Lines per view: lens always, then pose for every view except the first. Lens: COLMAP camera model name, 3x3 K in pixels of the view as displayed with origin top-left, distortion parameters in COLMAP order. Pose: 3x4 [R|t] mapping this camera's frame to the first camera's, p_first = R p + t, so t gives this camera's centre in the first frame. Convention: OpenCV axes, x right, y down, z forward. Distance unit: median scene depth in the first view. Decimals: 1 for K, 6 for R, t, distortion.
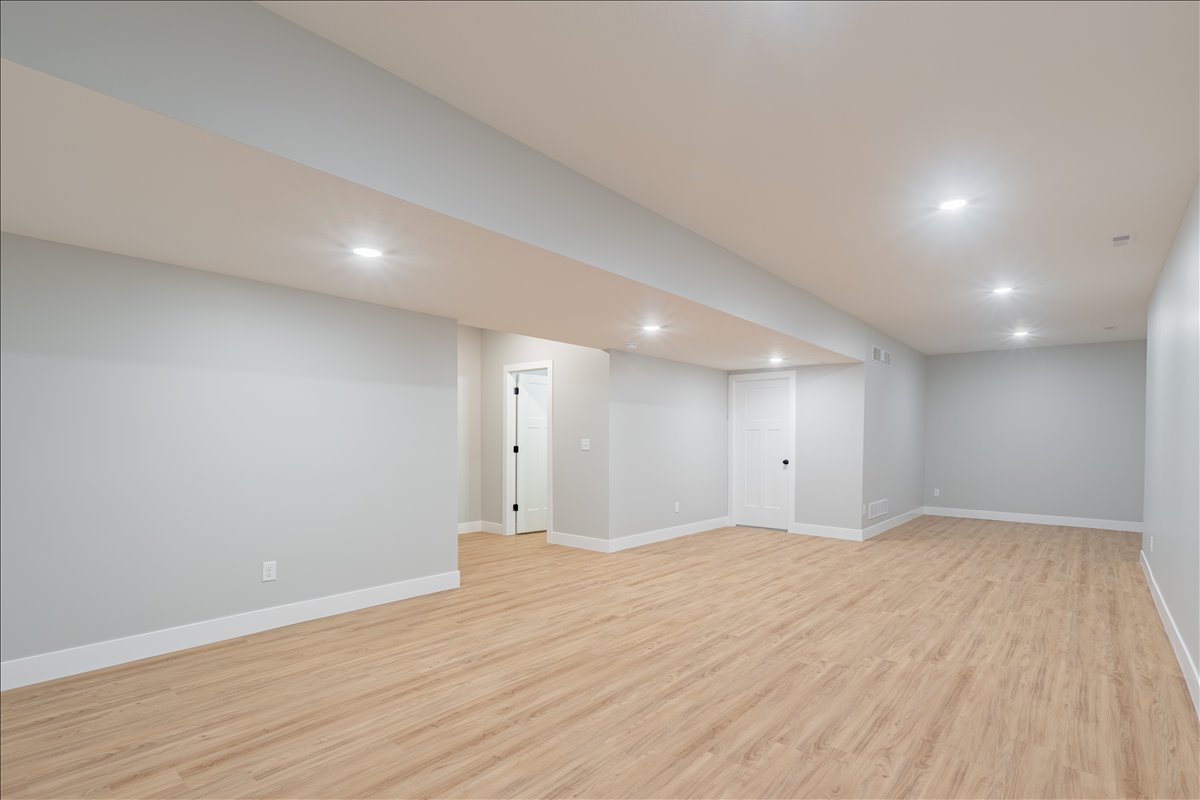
lens RADIAL K [[569.8, 0, 599.3], [0, 569.8, 427.7], [0, 0, 1]] dist [-0.004512, -0.000556]
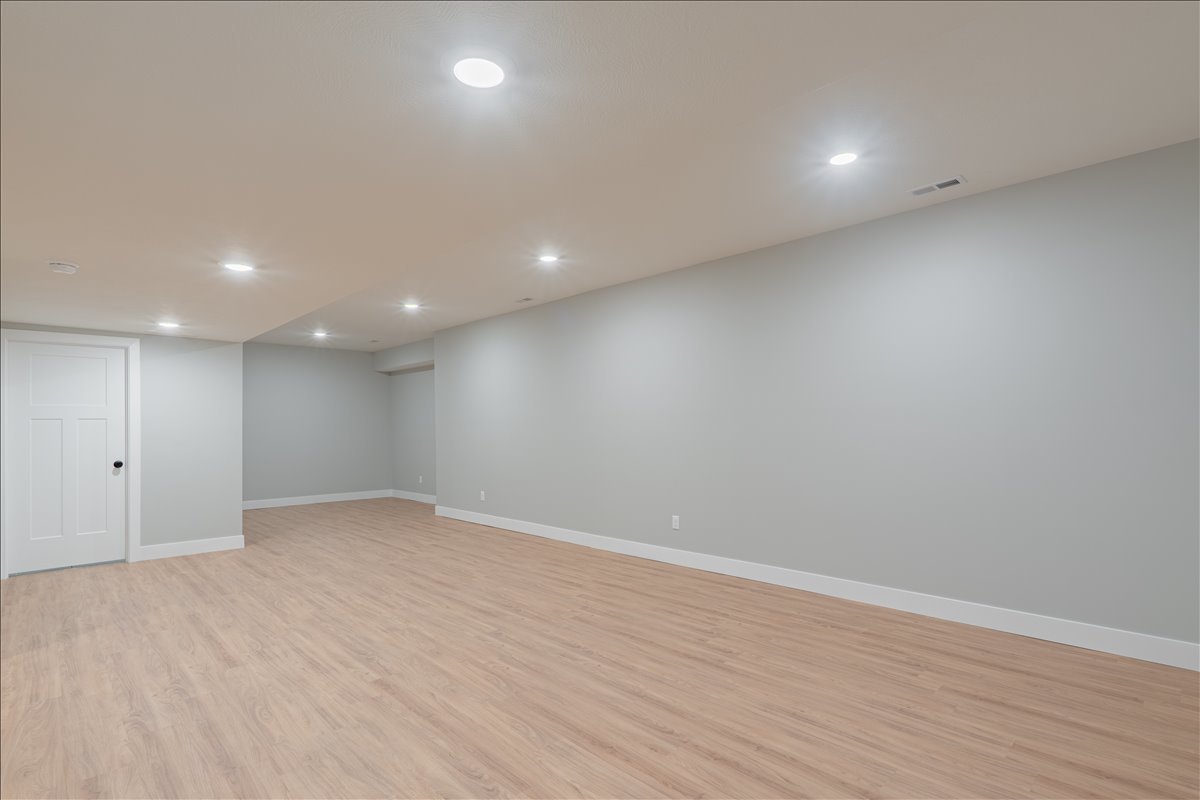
lens RADIAL K [[569.8, 0, 599.3], [0, 569.8, 427.7], [0, 0, 1]] dist [-0.004512, -0.000556]
pose [[0.121168, -0.011563, 0.992565, -0.691872], [-0.005733, 0.999907, 0.012349, -0.006236], [-0.992615, -0.007187, 0.121091, 0.656705]]
